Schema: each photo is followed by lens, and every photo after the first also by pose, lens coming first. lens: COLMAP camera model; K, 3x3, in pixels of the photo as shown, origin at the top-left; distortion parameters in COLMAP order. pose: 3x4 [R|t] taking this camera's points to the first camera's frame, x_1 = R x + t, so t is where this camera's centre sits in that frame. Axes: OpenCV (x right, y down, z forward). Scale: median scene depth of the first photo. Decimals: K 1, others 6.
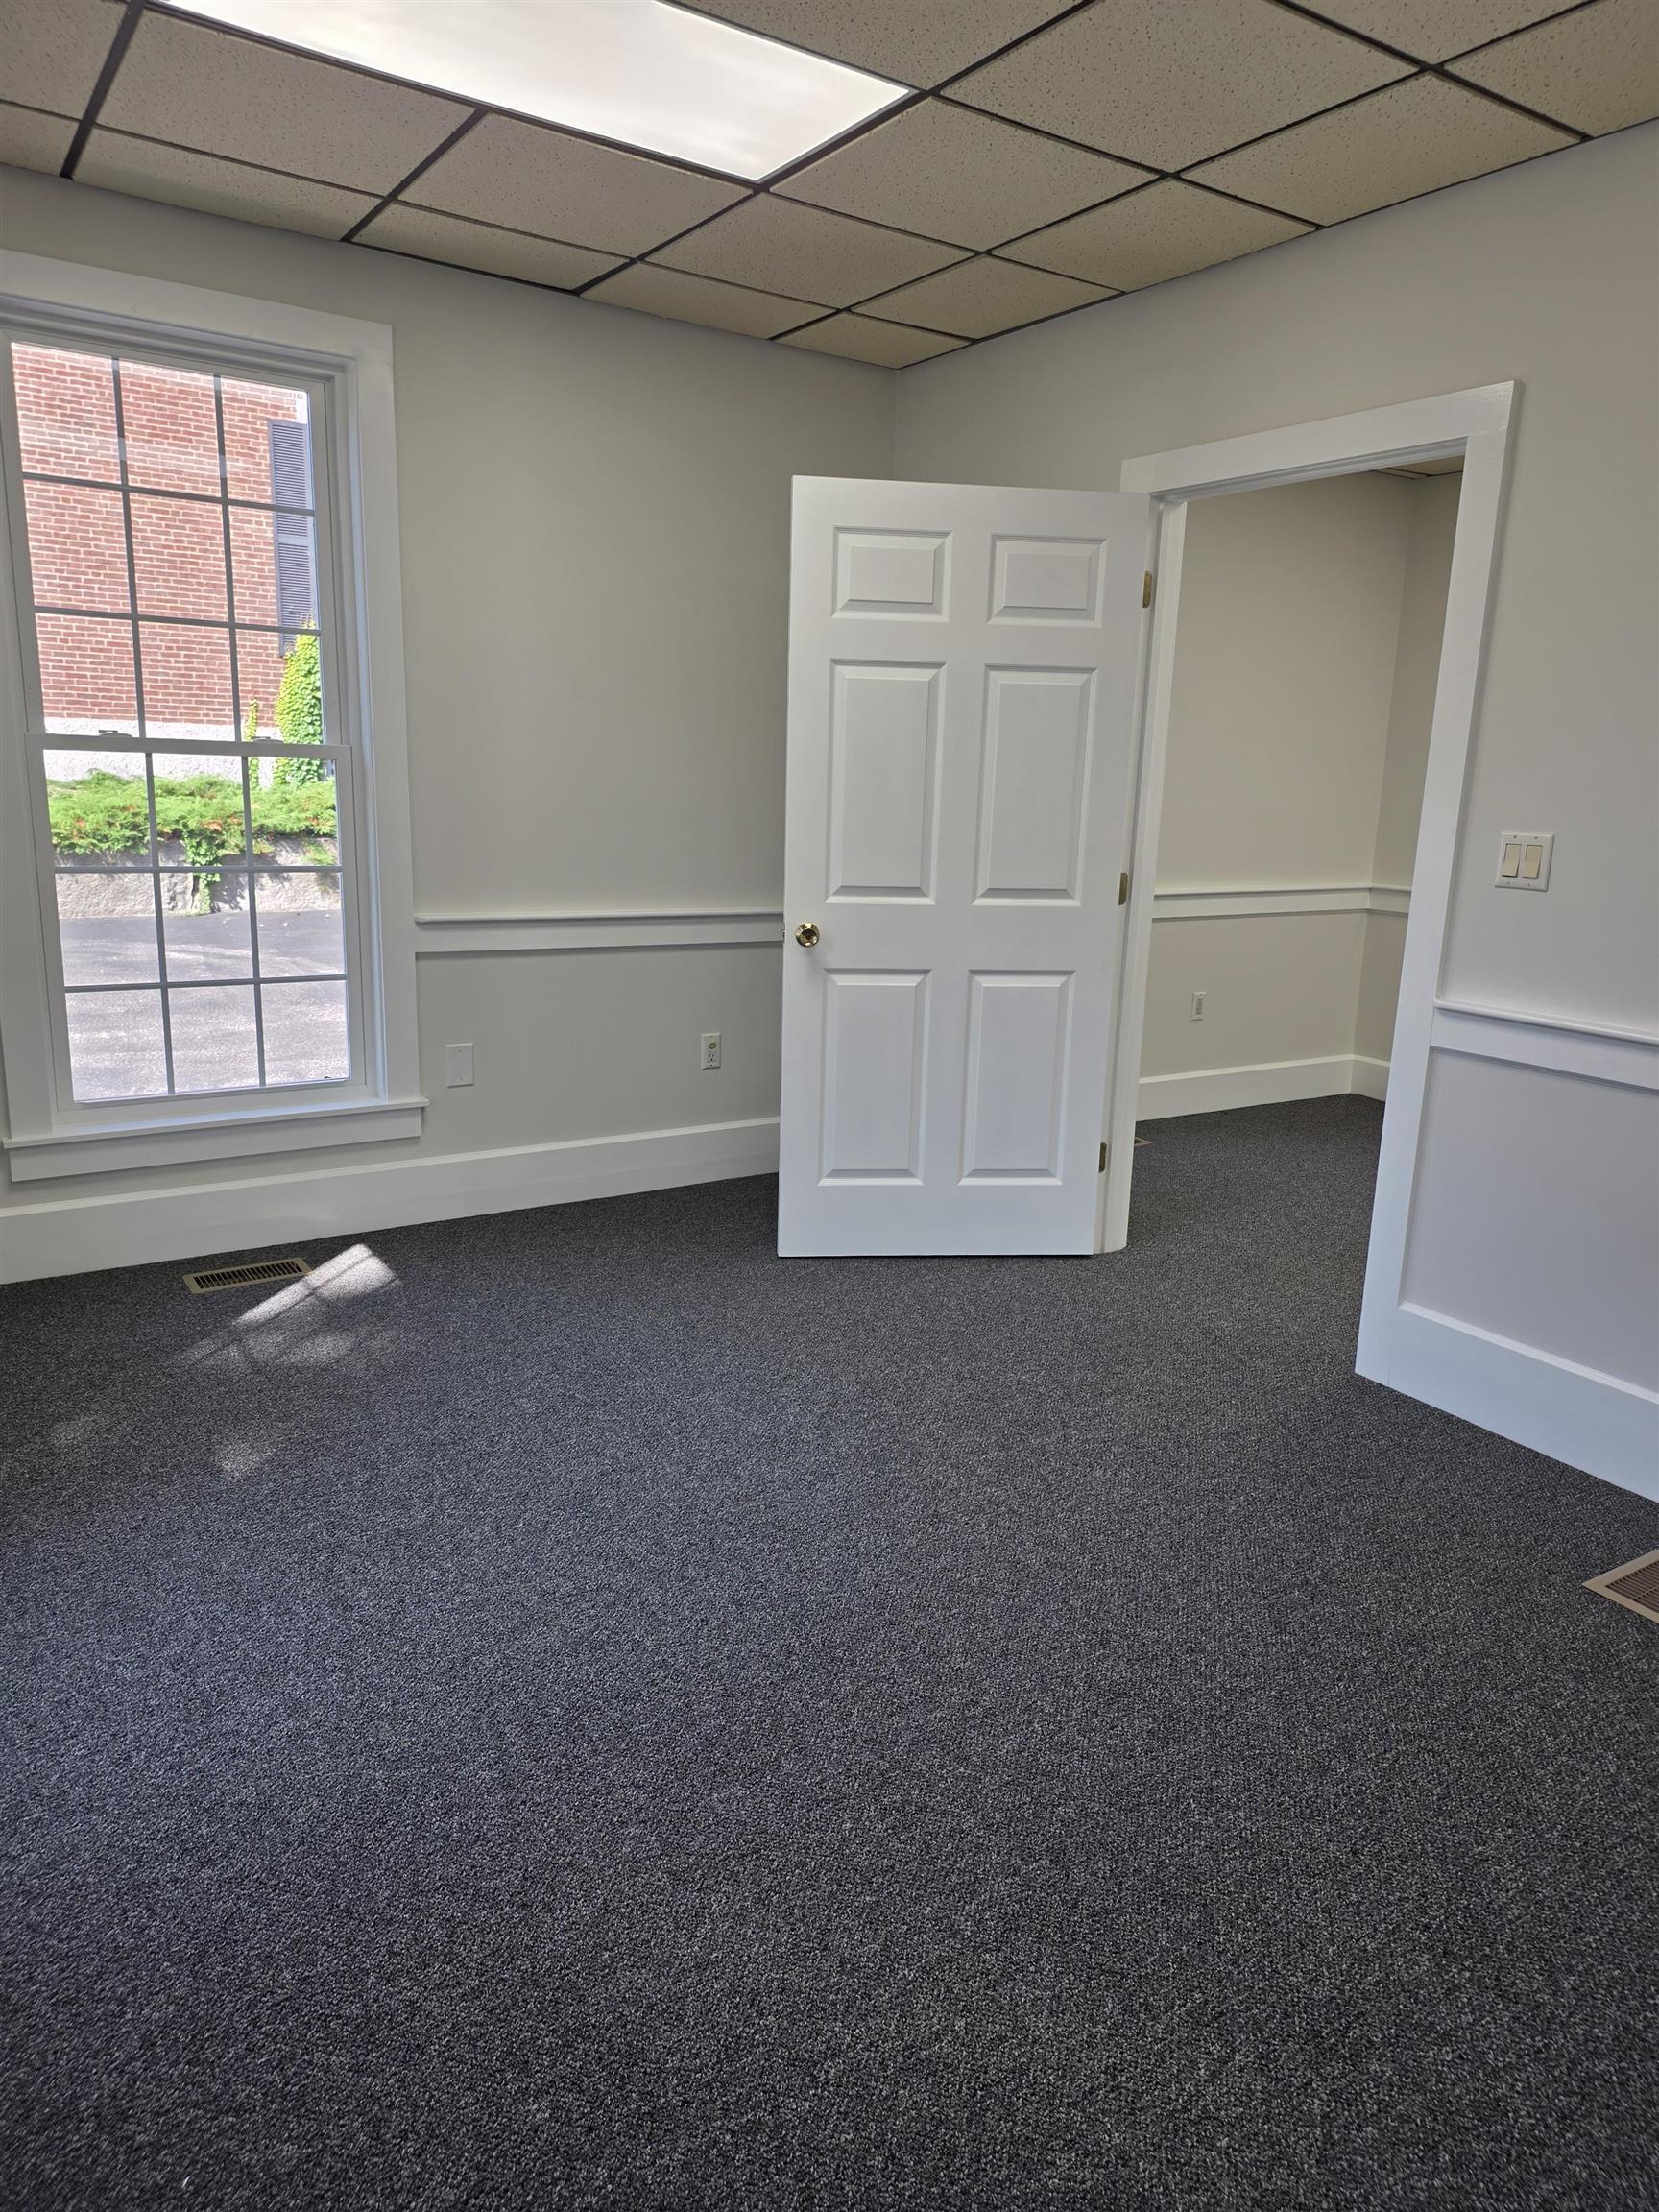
lens RADIAL K [[1463.7, 0, 828.1], [0, 1463.7, 1085.7], [0, 0, 1]] dist [0.094651, -0.099946]
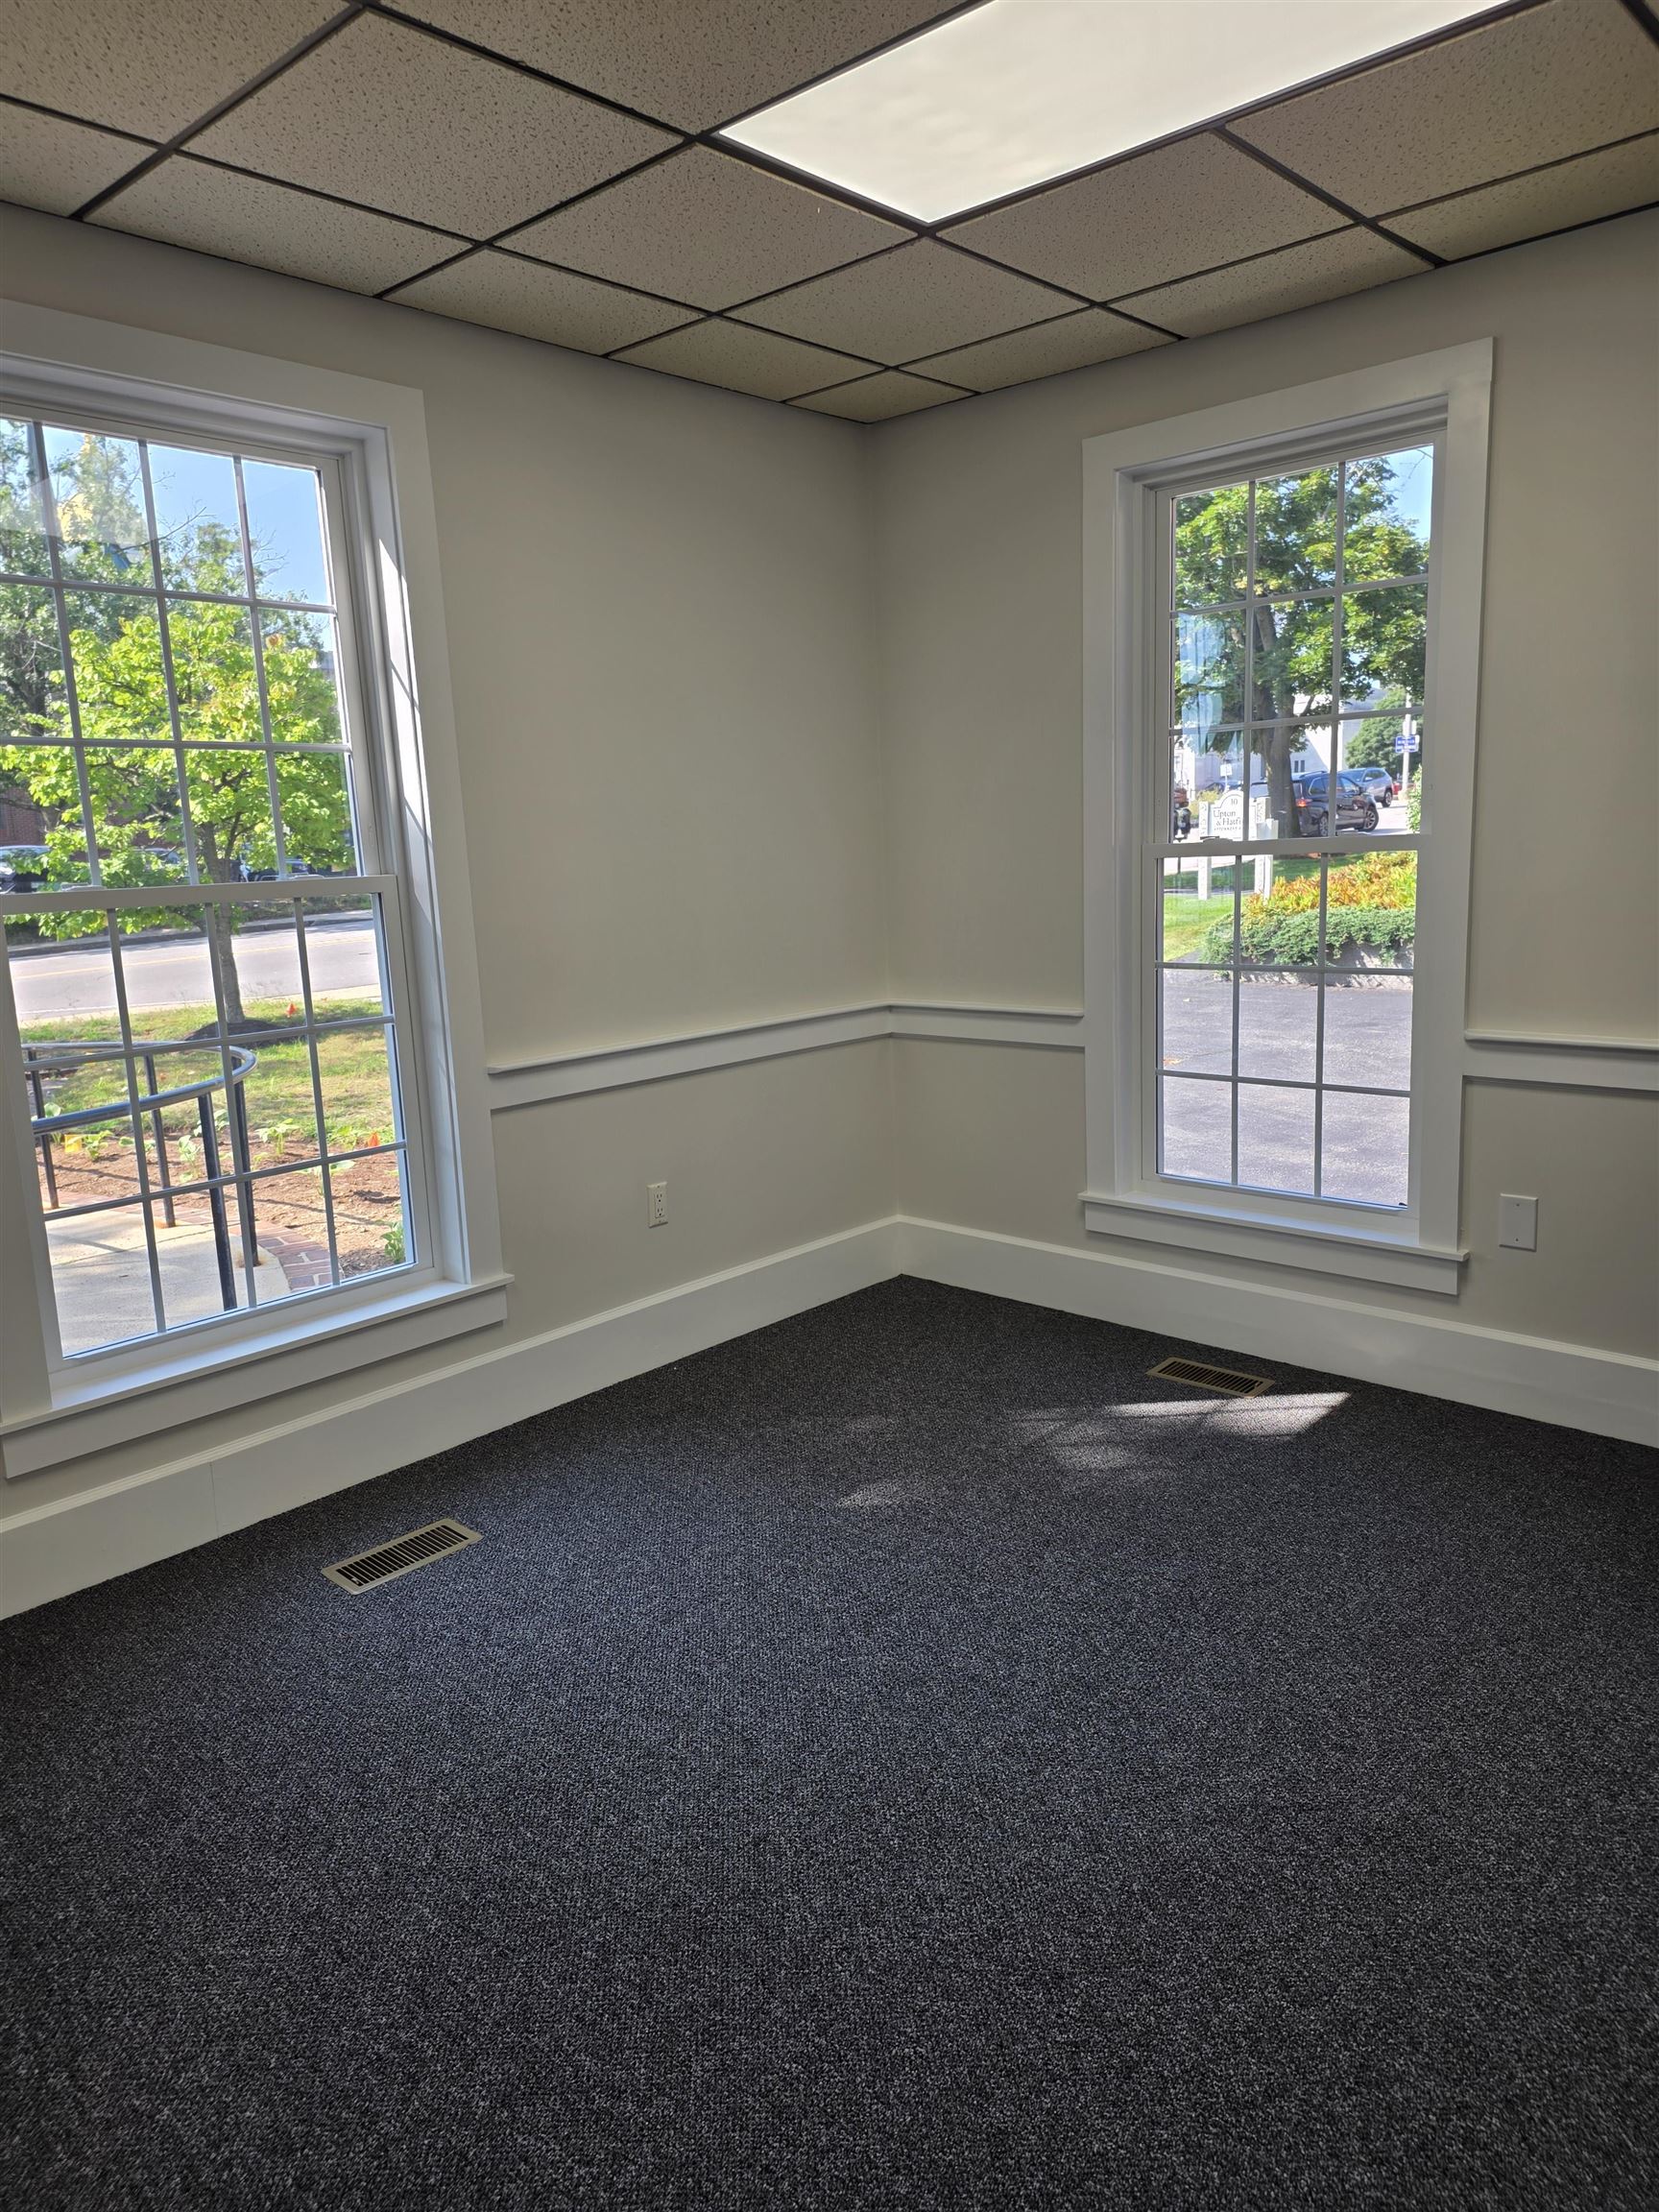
lens RADIAL K [[1463.7, 0, 828.1], [0, 1463.7, 1085.7], [0, 0, 1]] dist [0.094651, -0.099946]
pose [[0.243694, 0.123229, -0.961992, 0.464668], [-0.161985, 0.983134, 0.084903, -0.104379], [0.956229, 0.135138, 0.259545, 0.479356]]
